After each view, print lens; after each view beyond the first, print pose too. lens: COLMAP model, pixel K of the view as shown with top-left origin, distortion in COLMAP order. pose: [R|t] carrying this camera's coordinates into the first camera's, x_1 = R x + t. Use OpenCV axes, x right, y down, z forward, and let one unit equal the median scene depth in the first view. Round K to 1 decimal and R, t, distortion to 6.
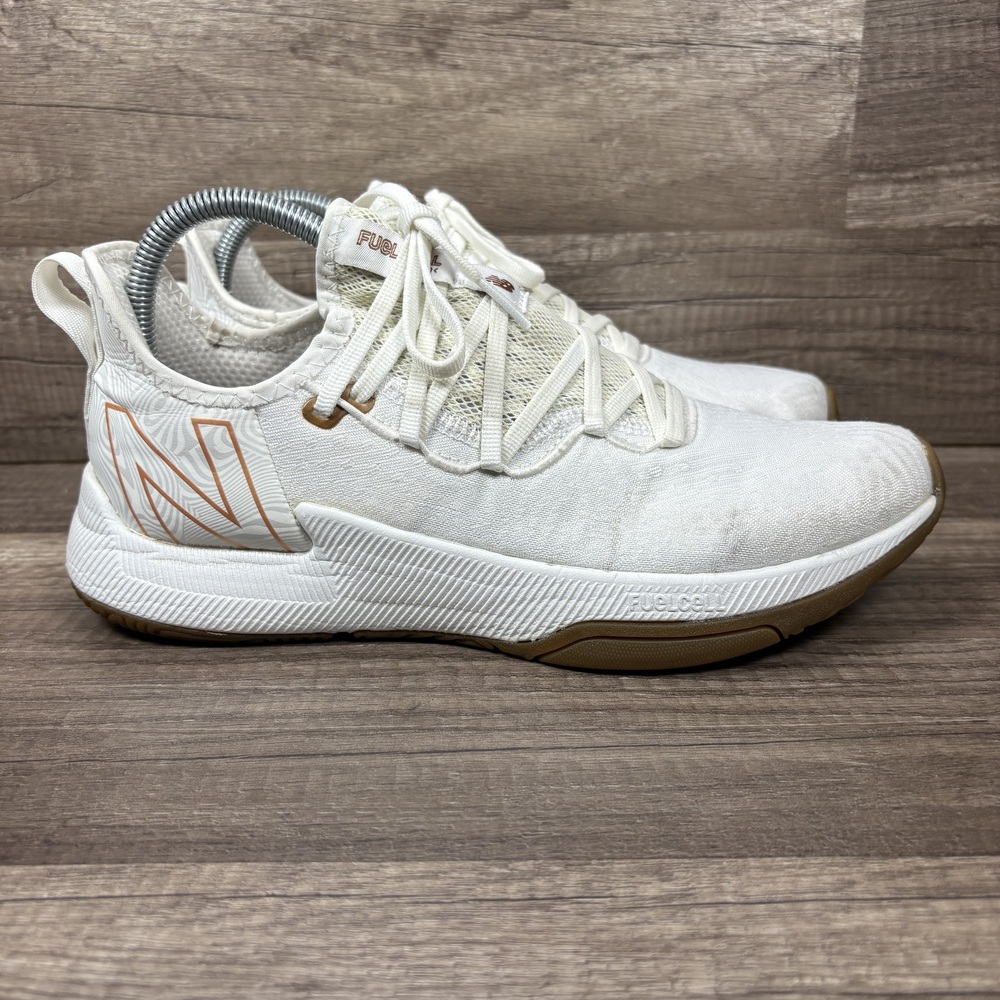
lens RADIAL K [[1037.4, 0, 497.4], [0, 1037.4, 508.1], [0, 0, 1]] dist [-0.053239, 0.102235]
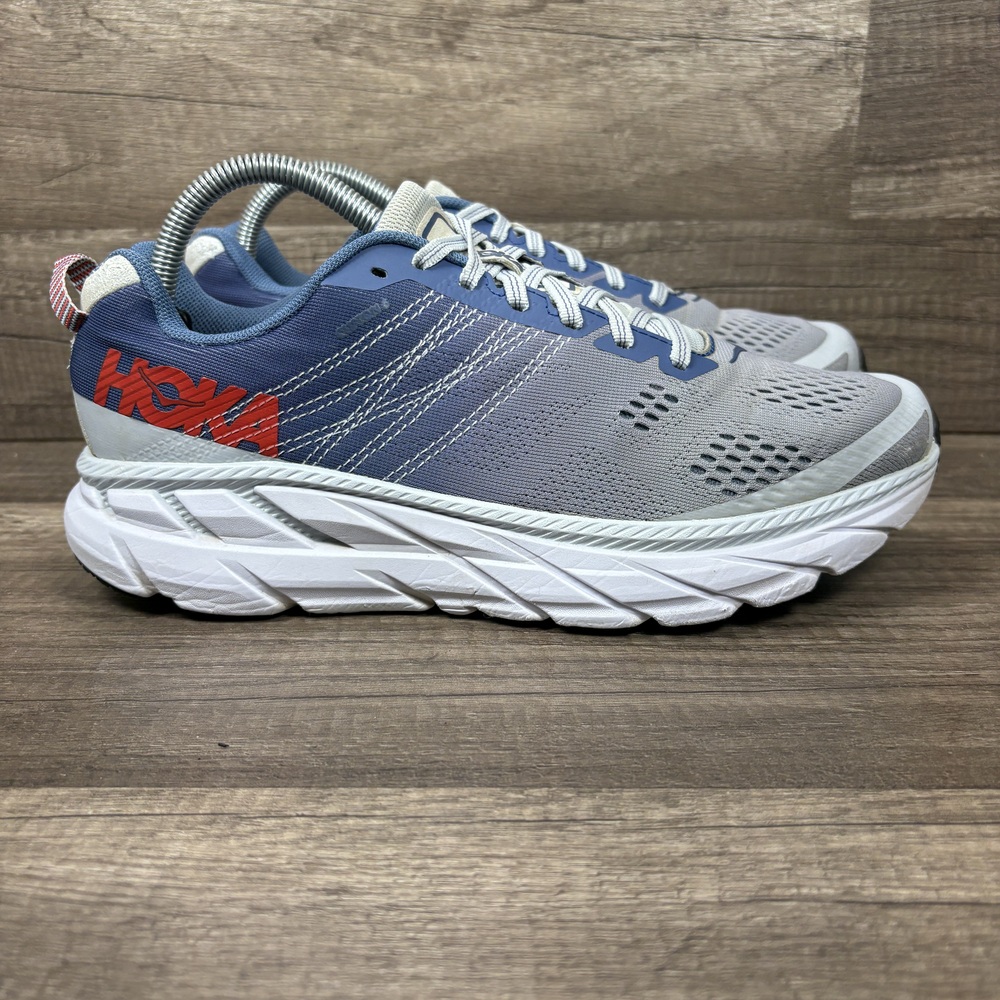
lens RADIAL K [[1034.0, 0, 492.8], [0, 1034.0, 513.0], [0, 0, 1]] dist [-0.040940, 0.080089]
pose [[0.999910, 0.011761, -0.006395, -0.013230], [-0.011781, 0.999926, -0.002987, 0.045994], [0.006359, 0.003062, 0.999975, -0.045708]]
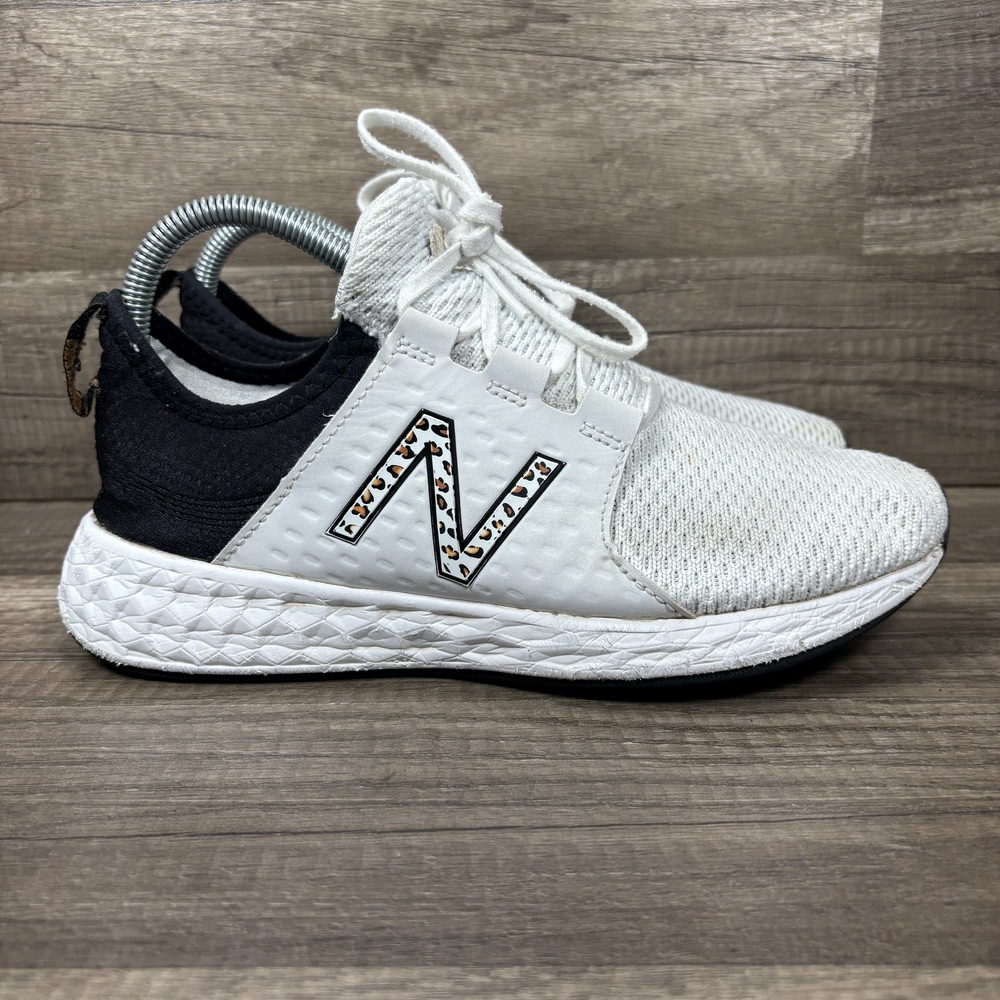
lens RADIAL K [[1041.0, 0, 498.5], [0, 1041.0, 511.1], [0, 0, 1]] dist [-0.074051, 0.140798]
pose [[0.999993, 0.003204, -0.001768, 0.013166], [-0.003274, 0.999134, -0.041474, 0.003805], [0.001634, 0.041479, 0.999138, 0.107516]]
